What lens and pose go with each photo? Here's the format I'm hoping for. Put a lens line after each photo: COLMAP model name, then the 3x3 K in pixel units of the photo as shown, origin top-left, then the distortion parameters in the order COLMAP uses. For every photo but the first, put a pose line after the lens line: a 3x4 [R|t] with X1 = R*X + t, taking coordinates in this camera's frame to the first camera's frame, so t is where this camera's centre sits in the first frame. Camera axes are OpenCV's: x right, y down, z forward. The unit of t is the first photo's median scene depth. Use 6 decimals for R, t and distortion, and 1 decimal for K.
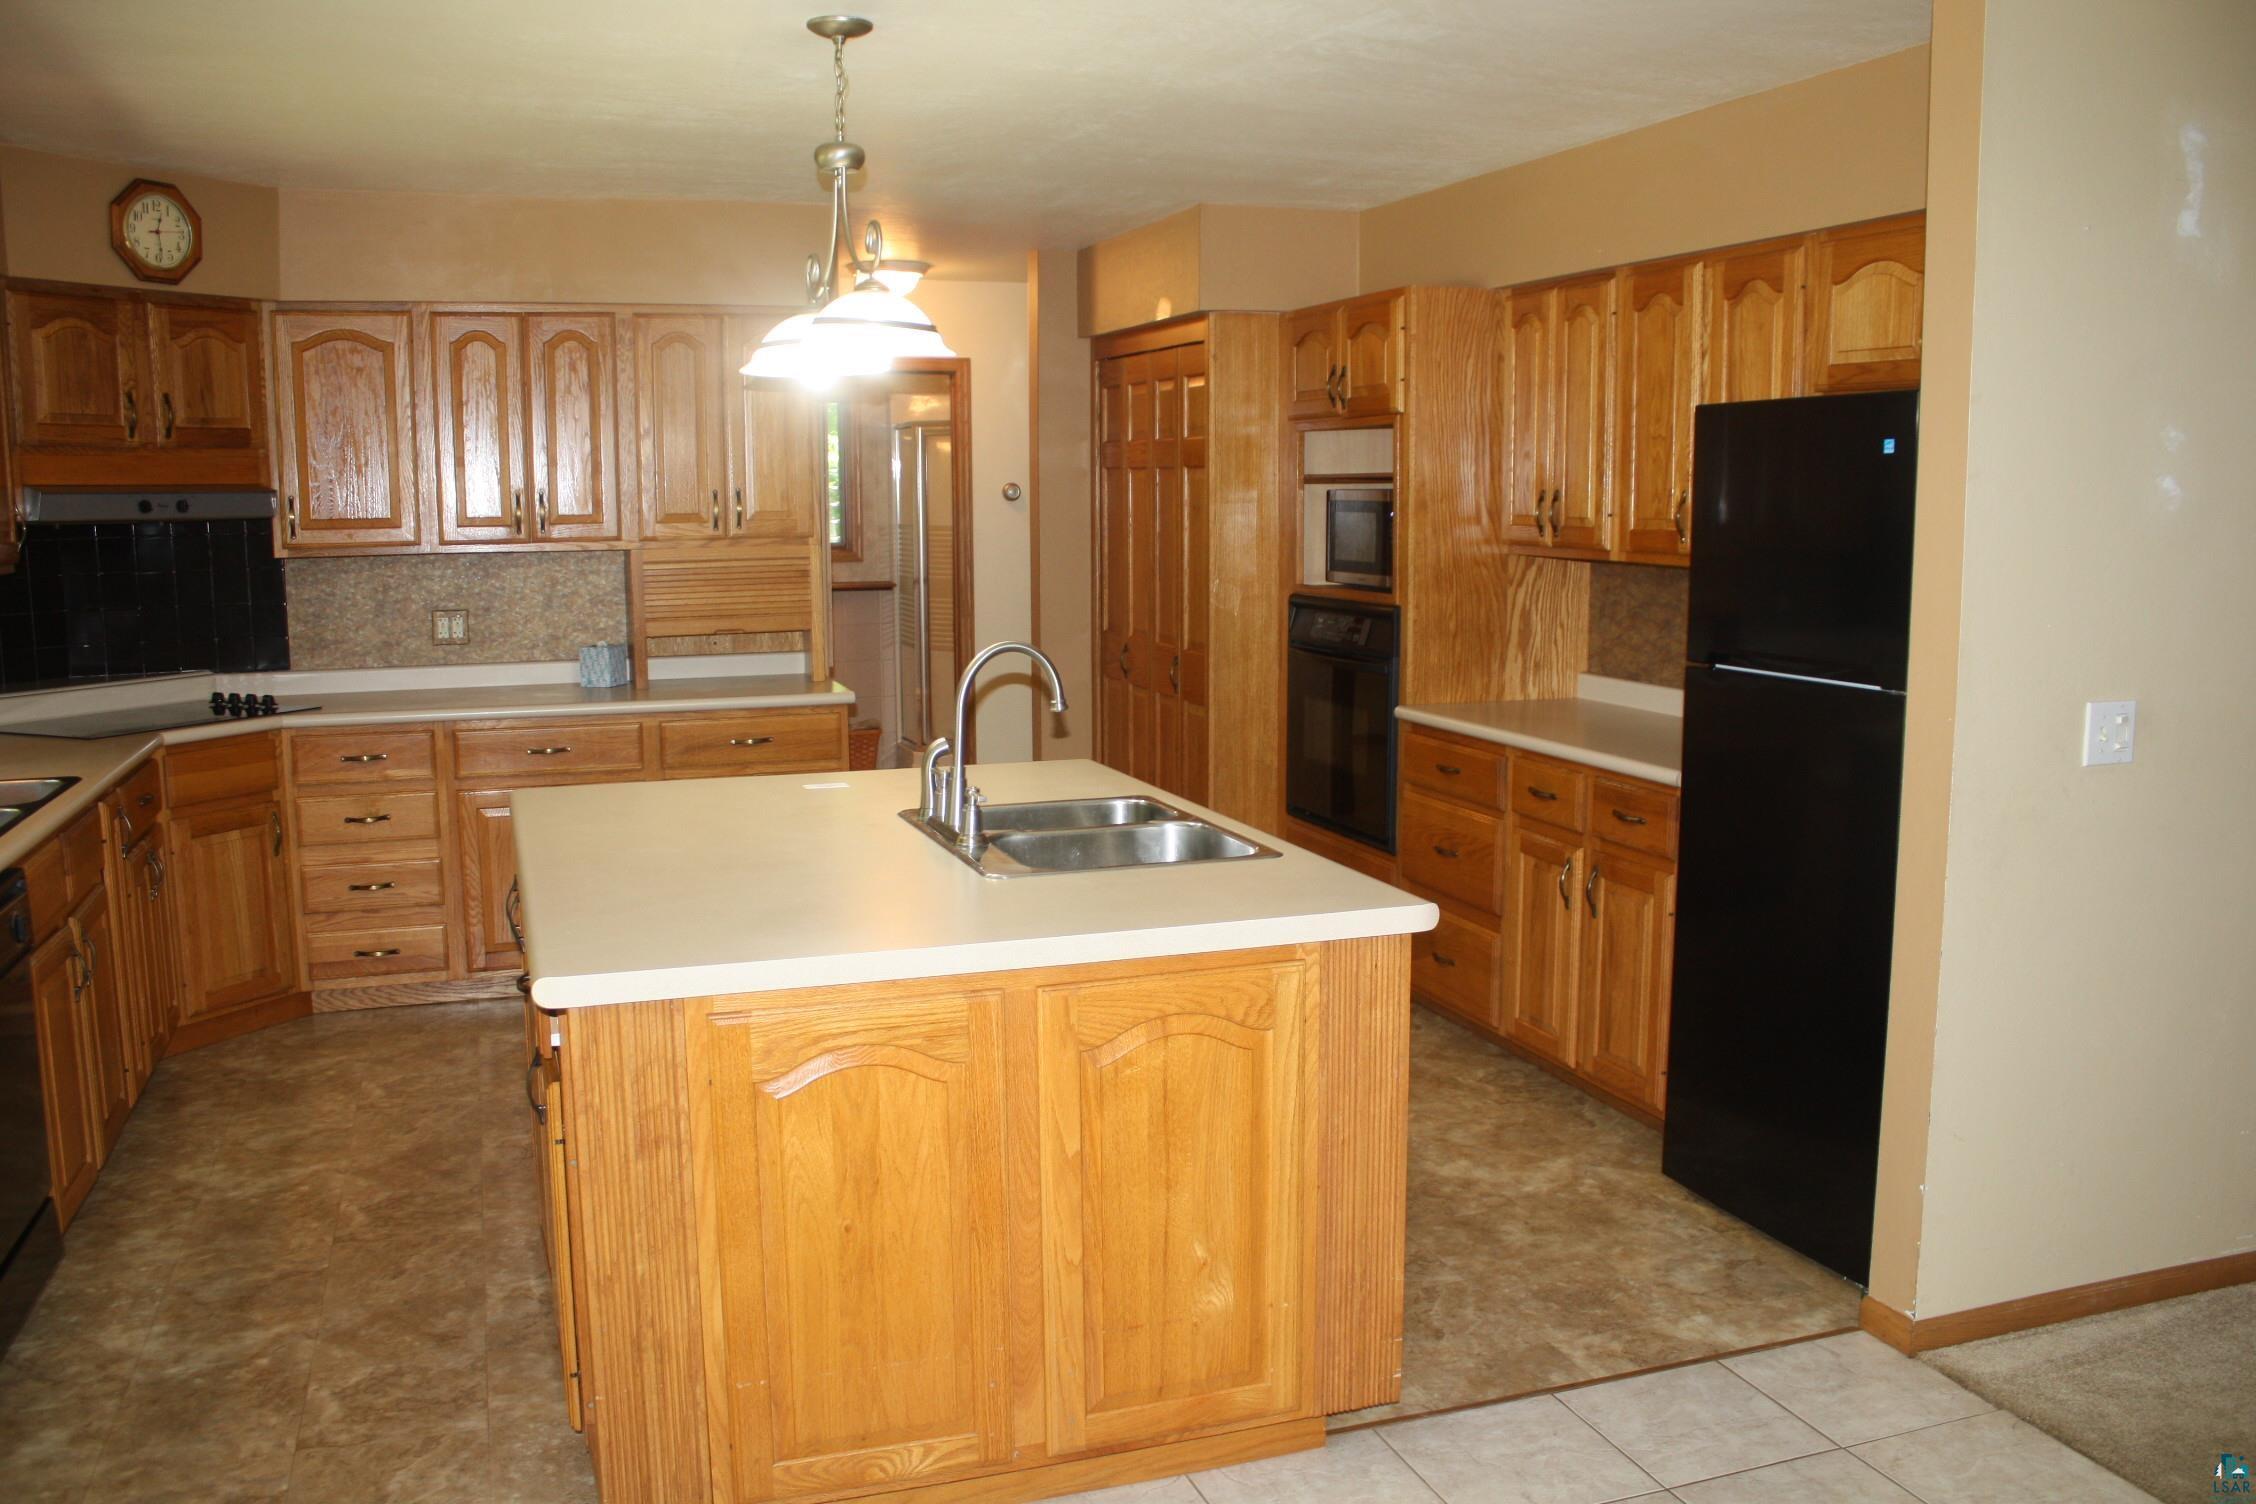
lens RADIAL K [[1856.5, 0, 1128.0], [0, 1856.5, 752.0], [0, 0, 1]] dist [-0.158278, 0.141699]
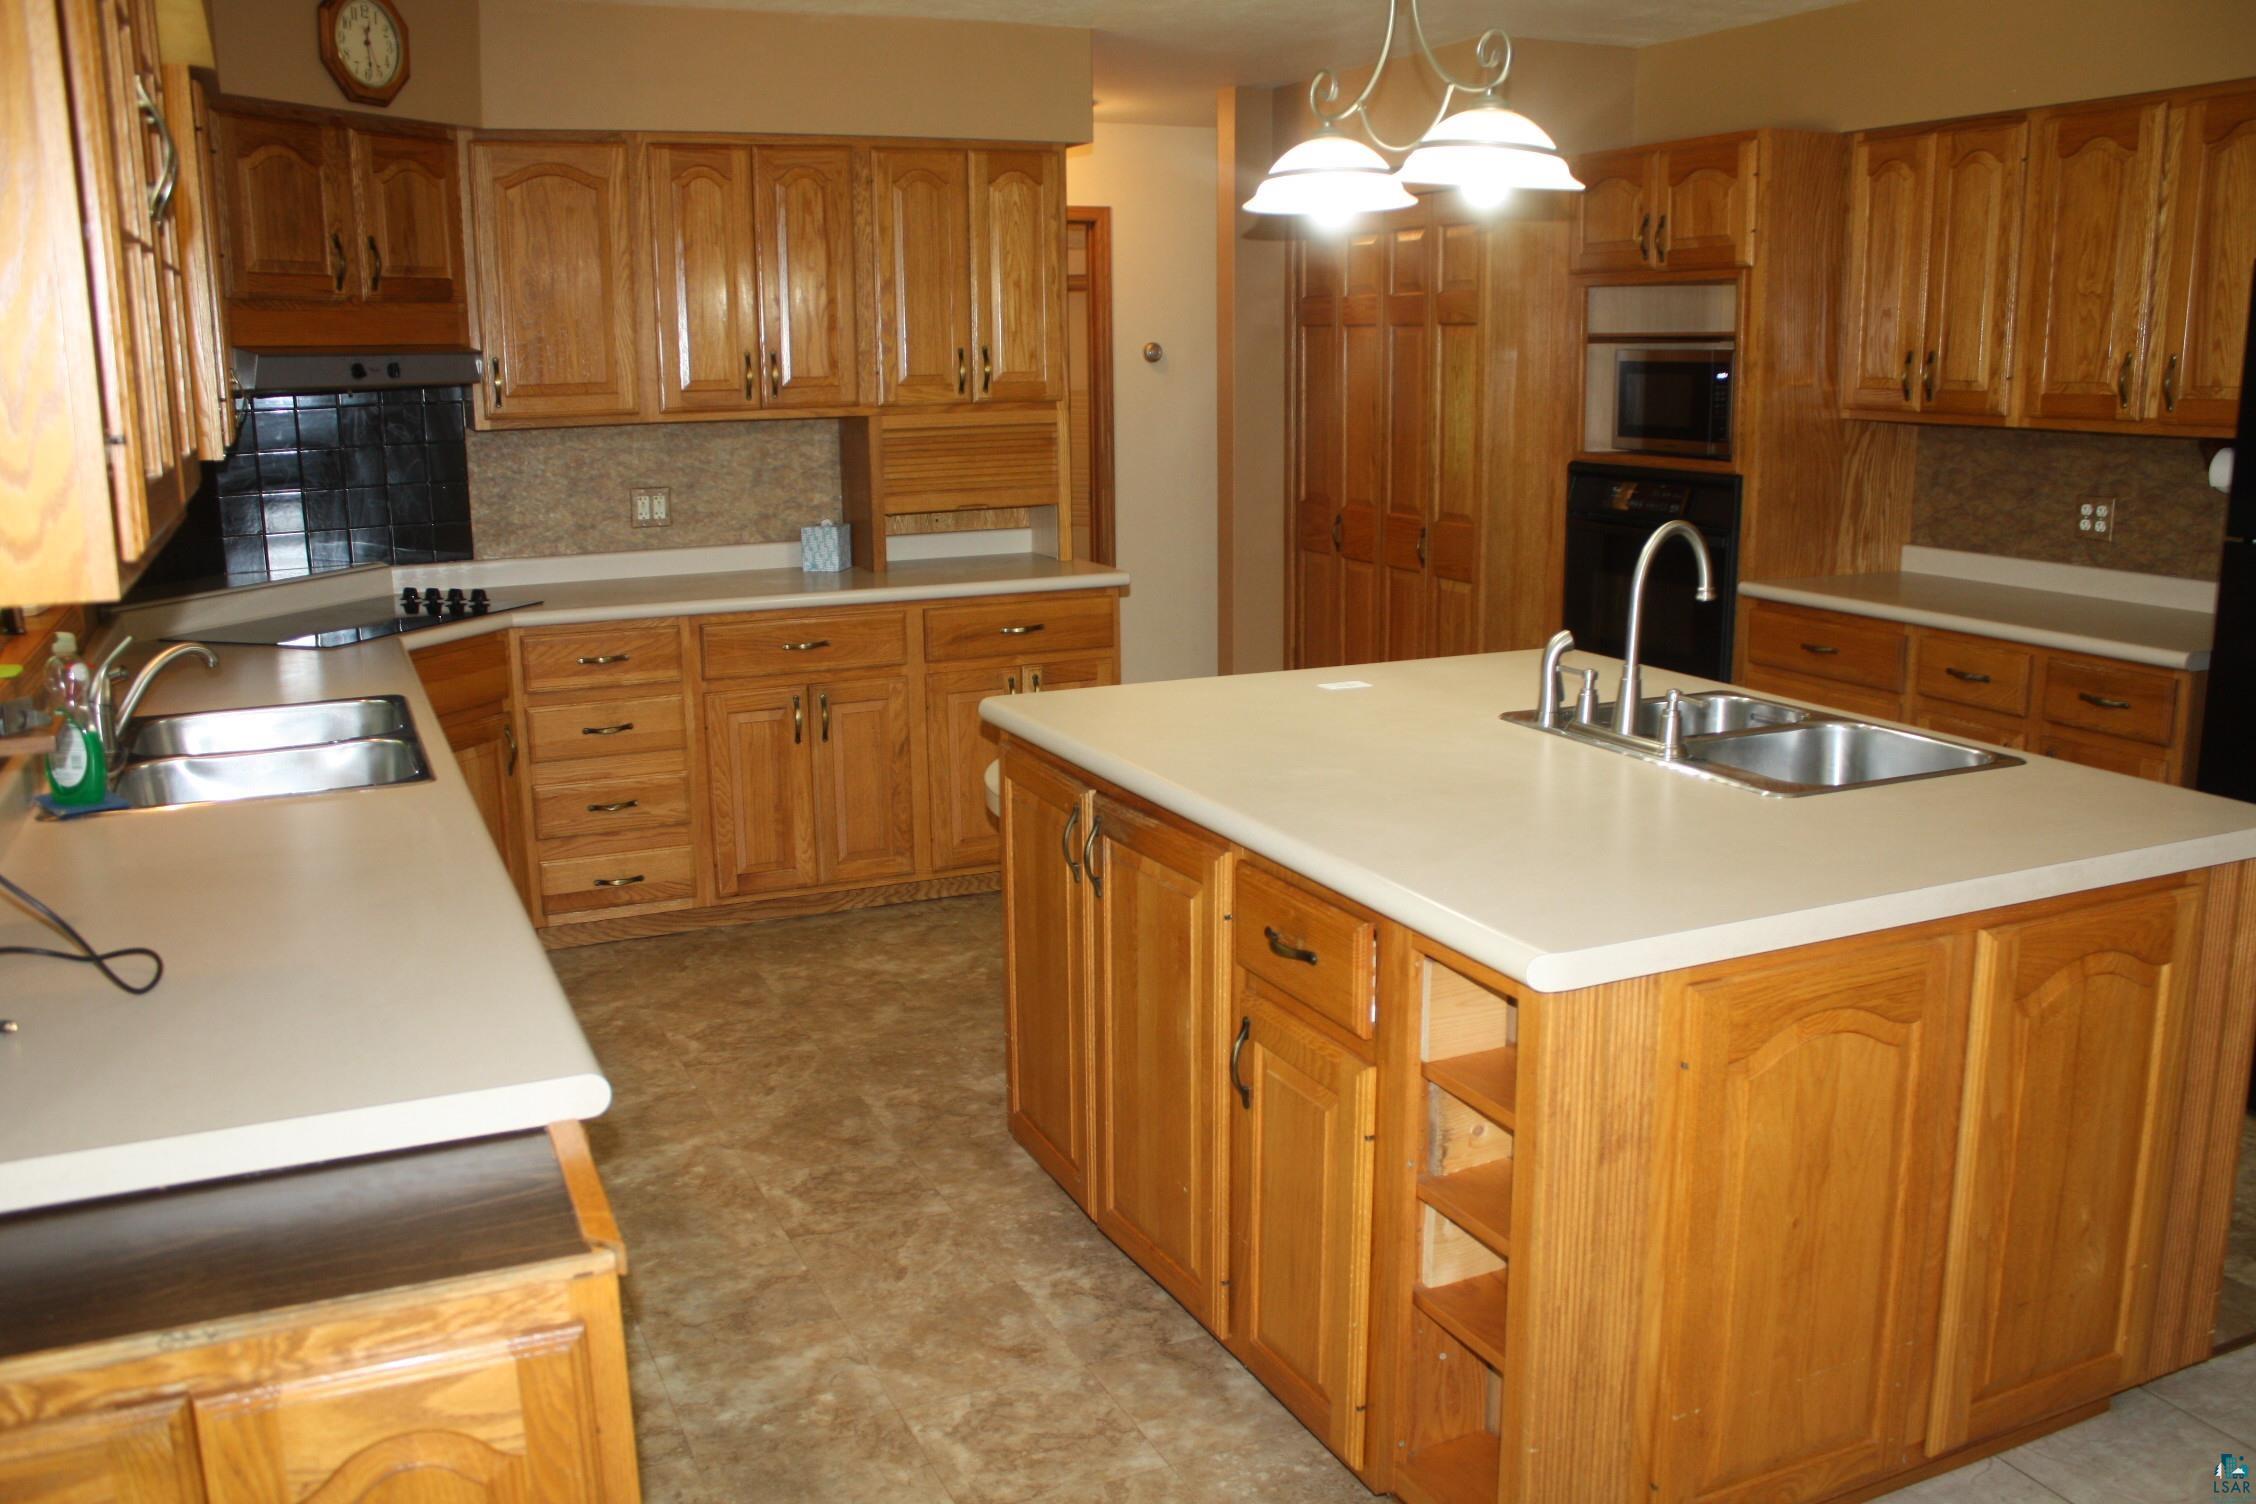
lens RADIAL K [[1856.5, 0, 1128.0], [0, 1856.5, 752.0], [0, 0, 1]] dist [-0.158278, 0.141699]
pose [[0.995883, -0.024952, 0.087145, -0.248222], [0.018609, 0.997169, 0.072855, -0.011834], [-0.088716, -0.070933, 0.993528, 0.098650]]
